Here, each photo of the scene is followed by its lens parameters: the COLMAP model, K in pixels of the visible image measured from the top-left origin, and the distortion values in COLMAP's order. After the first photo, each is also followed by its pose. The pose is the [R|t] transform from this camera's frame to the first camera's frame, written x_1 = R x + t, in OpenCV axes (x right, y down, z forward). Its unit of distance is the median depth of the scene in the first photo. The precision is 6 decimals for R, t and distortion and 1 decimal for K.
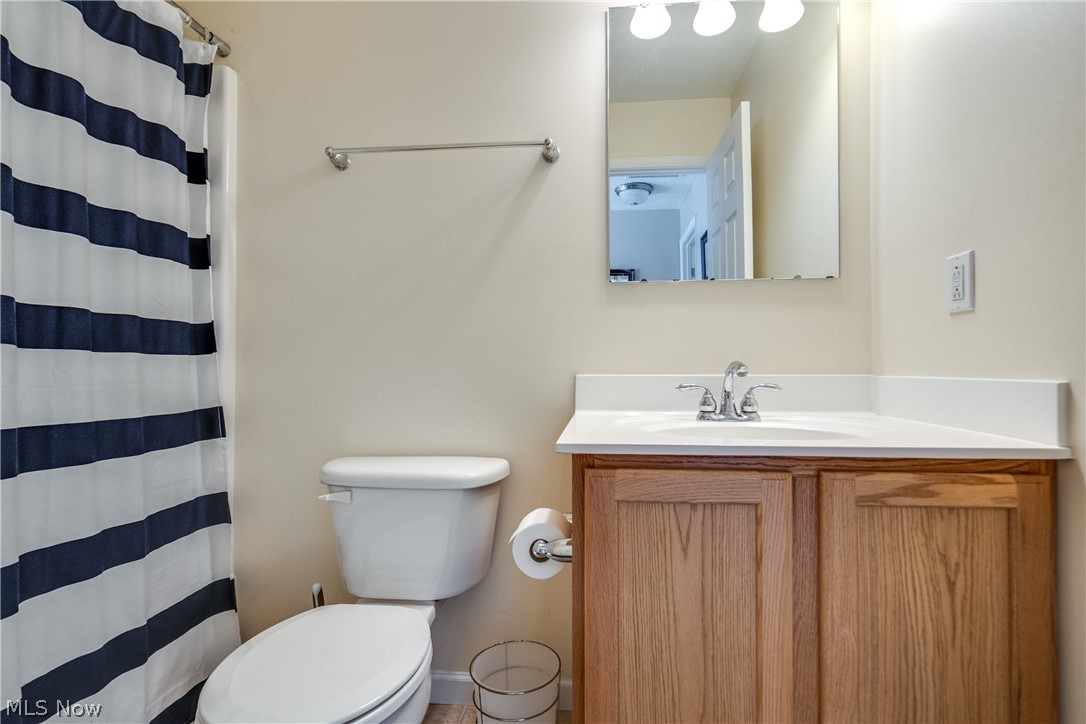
lens RADIAL K [[544.2, 0, 621.5], [0, 544.2, 356.4], [0, 0, 1]] dist [0.000088, 0.001936]
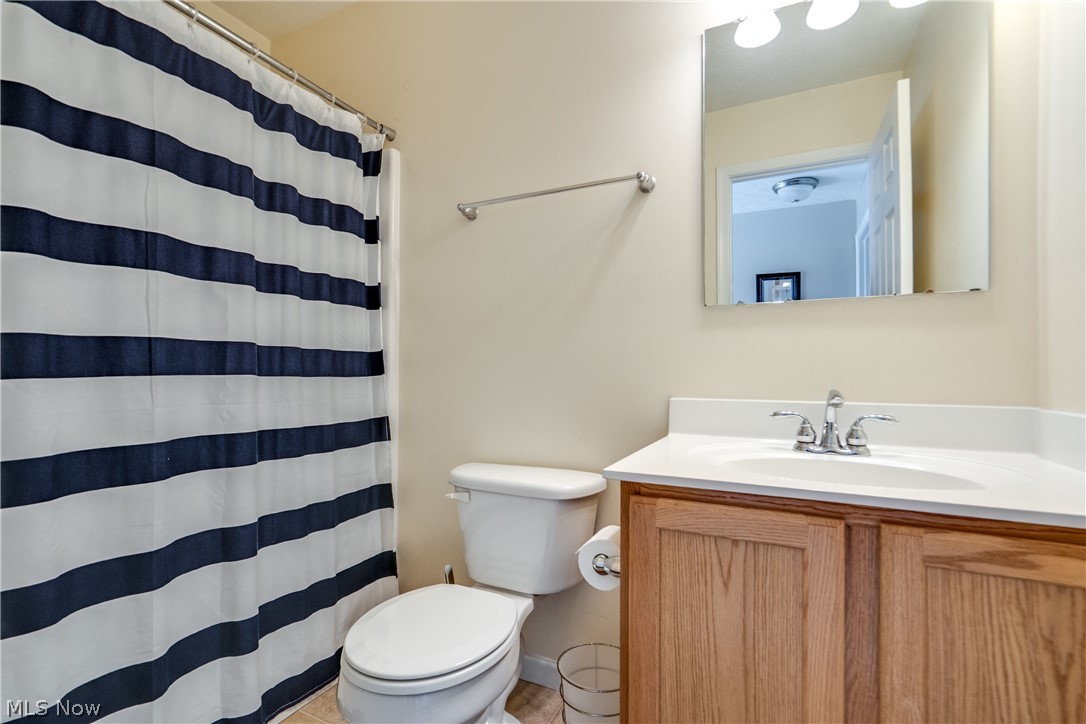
lens RADIAL K [[547.7, 0, 560.2], [0, 547.7, 371.1], [0, 0, 1]] dist [0.004097, 0.001876]
pose [[0.923469, 0.008259, -0.383584, 0.186243], [-0.004174, 0.999925, 0.011481, -0.043535], [0.383650, -0.009001, 0.923435, -0.047056]]
